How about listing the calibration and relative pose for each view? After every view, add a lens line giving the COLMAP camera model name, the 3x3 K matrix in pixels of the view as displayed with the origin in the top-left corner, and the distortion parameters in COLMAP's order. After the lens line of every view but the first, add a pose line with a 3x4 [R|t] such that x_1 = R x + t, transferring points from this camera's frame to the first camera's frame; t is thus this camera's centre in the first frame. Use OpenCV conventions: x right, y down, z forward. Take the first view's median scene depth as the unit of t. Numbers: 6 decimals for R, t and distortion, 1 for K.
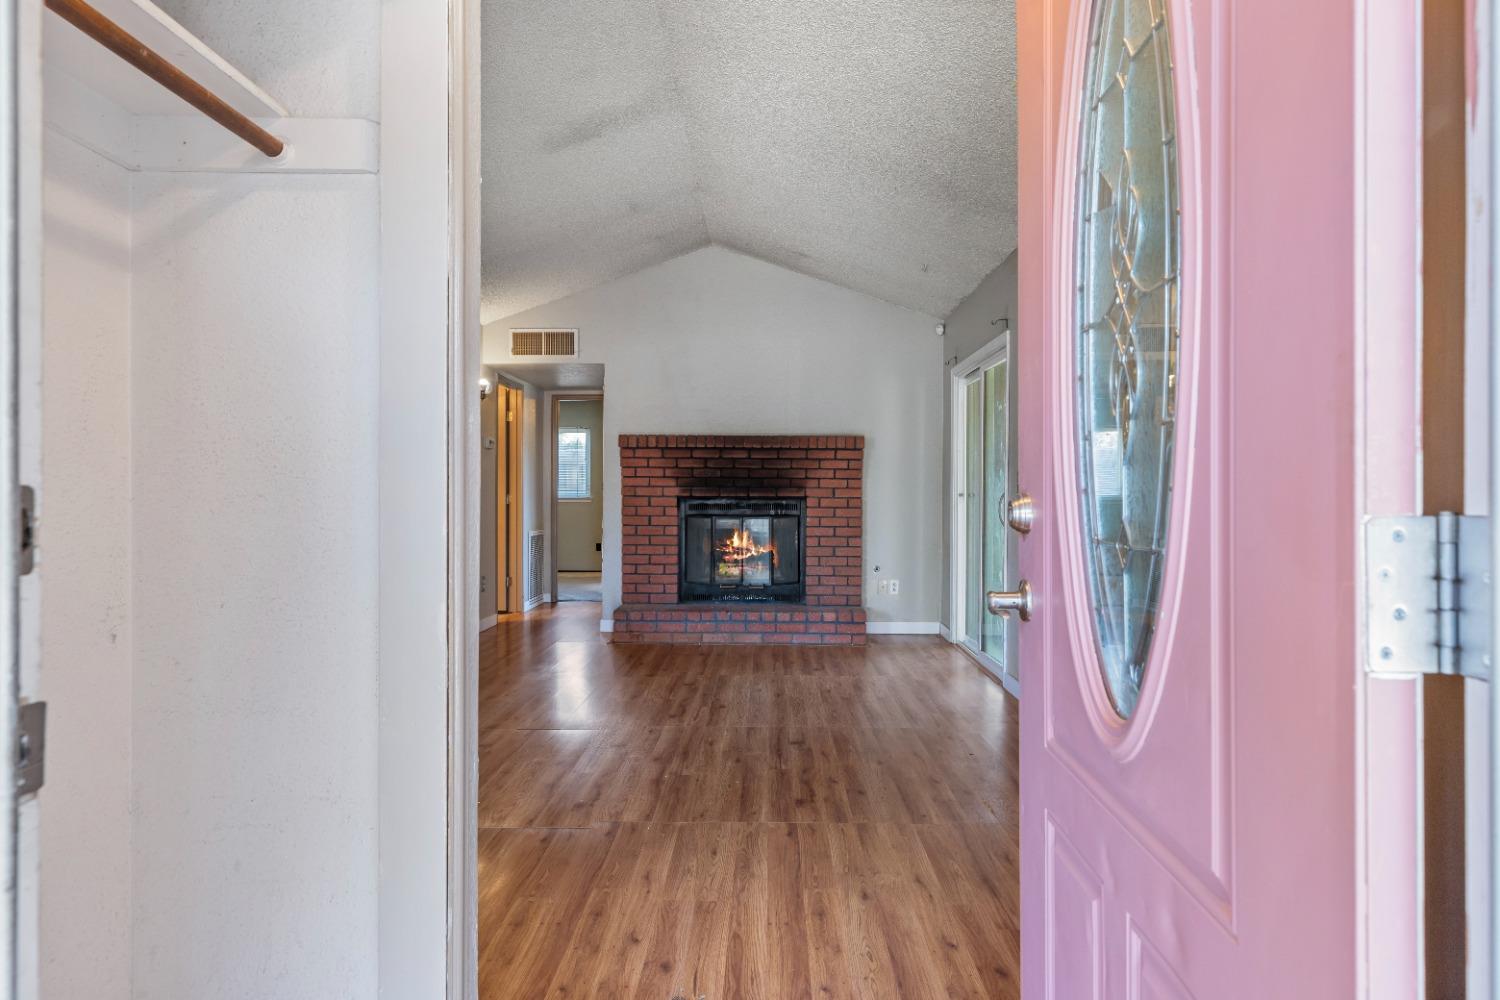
lens RADIAL K [[879.9, 0, 754.7], [0, 879.9, 502.4], [0, 0, 1]] dist [0.006188, -0.000115]
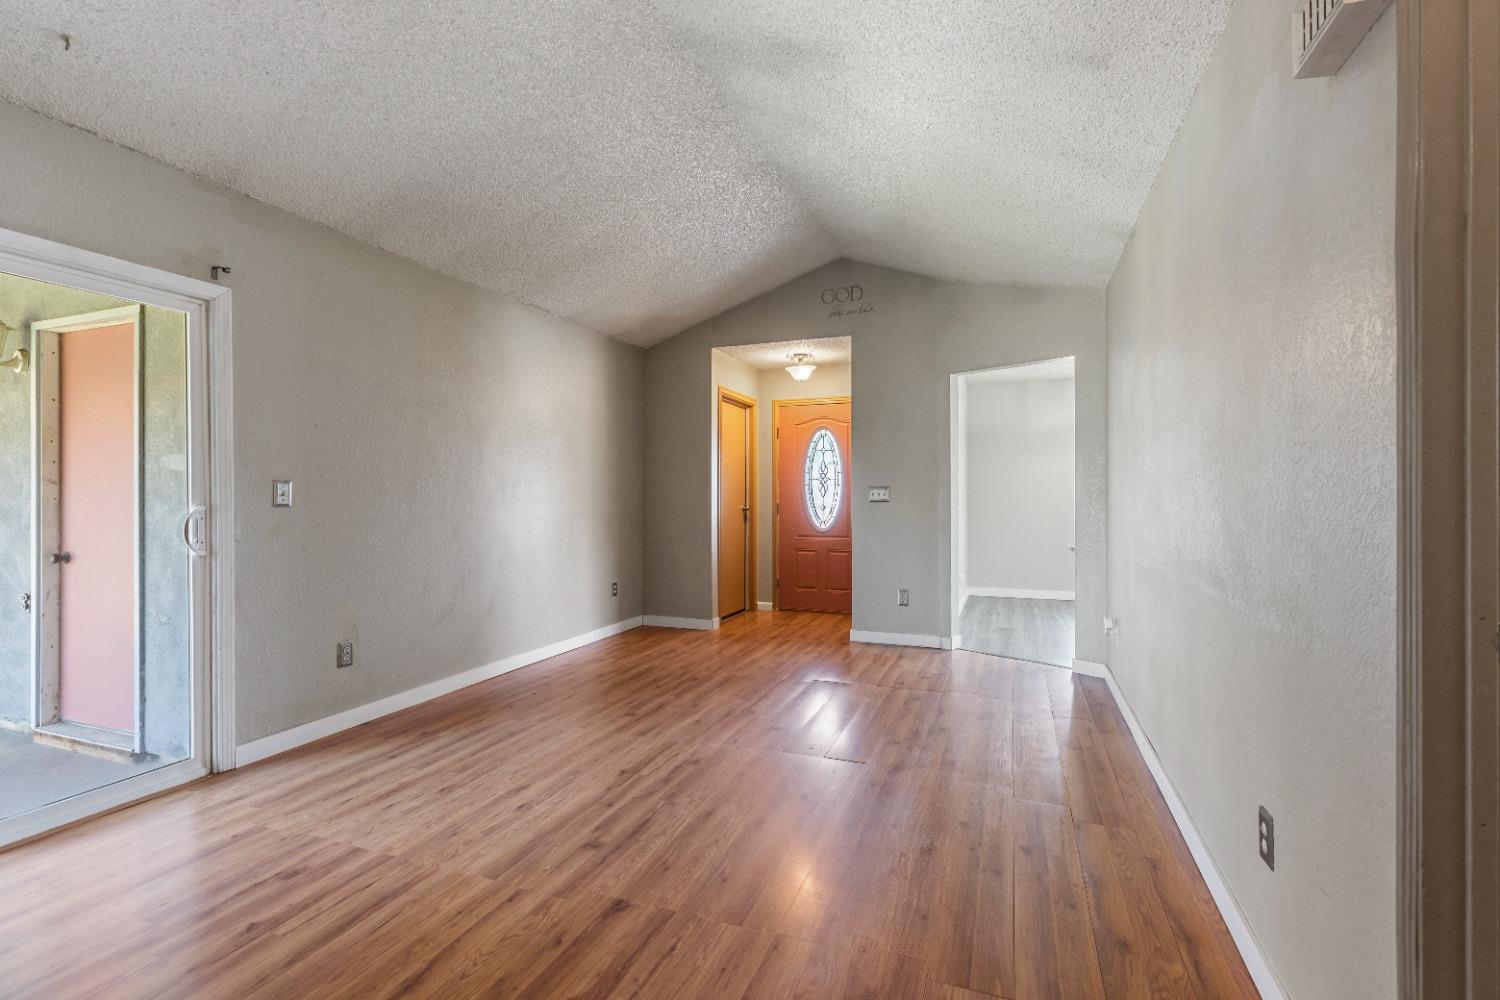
lens RADIAL K [[675.1, 0, 756.6], [0, 675.1, 494.3], [0, 0, 1]] dist [0.006251, -0.001092]
pose [[-0.941246, 0.000946, 0.337721, -0.240339], [0.003224, 0.999976, 0.006186, -0.017354], [-0.337707, 0.006912, -0.941226, 1.025950]]
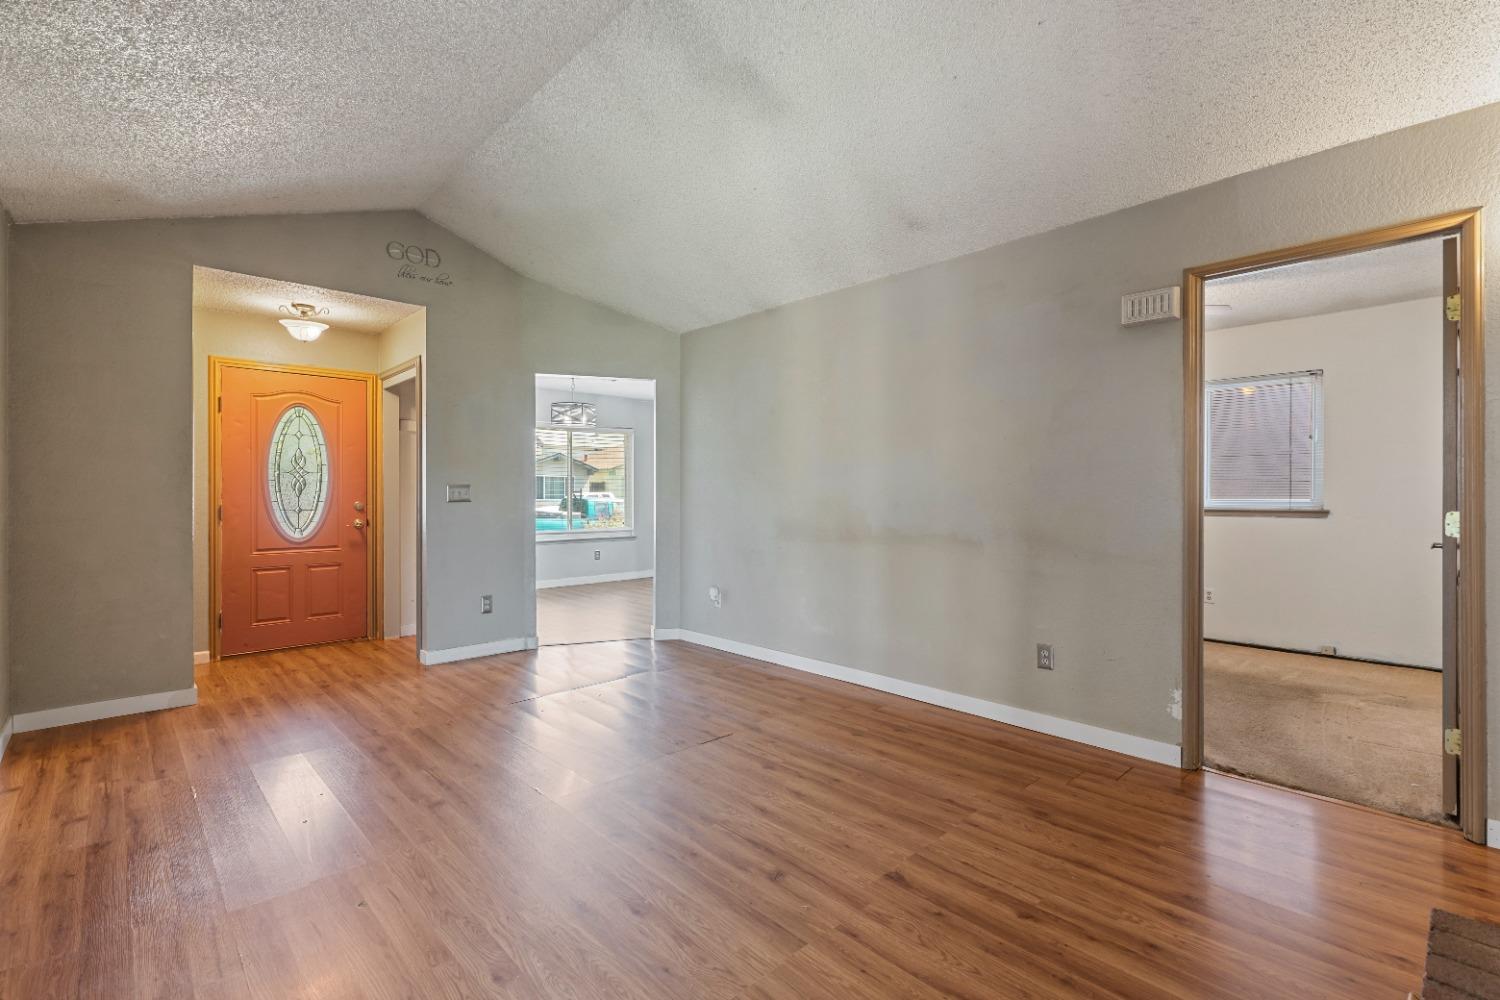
lens RADIAL K [[675.1, 0, 748.3], [0, 675.1, 496.3], [0, 0, 1]] dist [0.006251, -0.001092]
pose [[-0.715142, 0.000468, -0.698979, 0.164465], [-0.007885, 0.999931, 0.008738, -0.017633], [0.698935, 0.011760, -0.715089, 0.951103]]
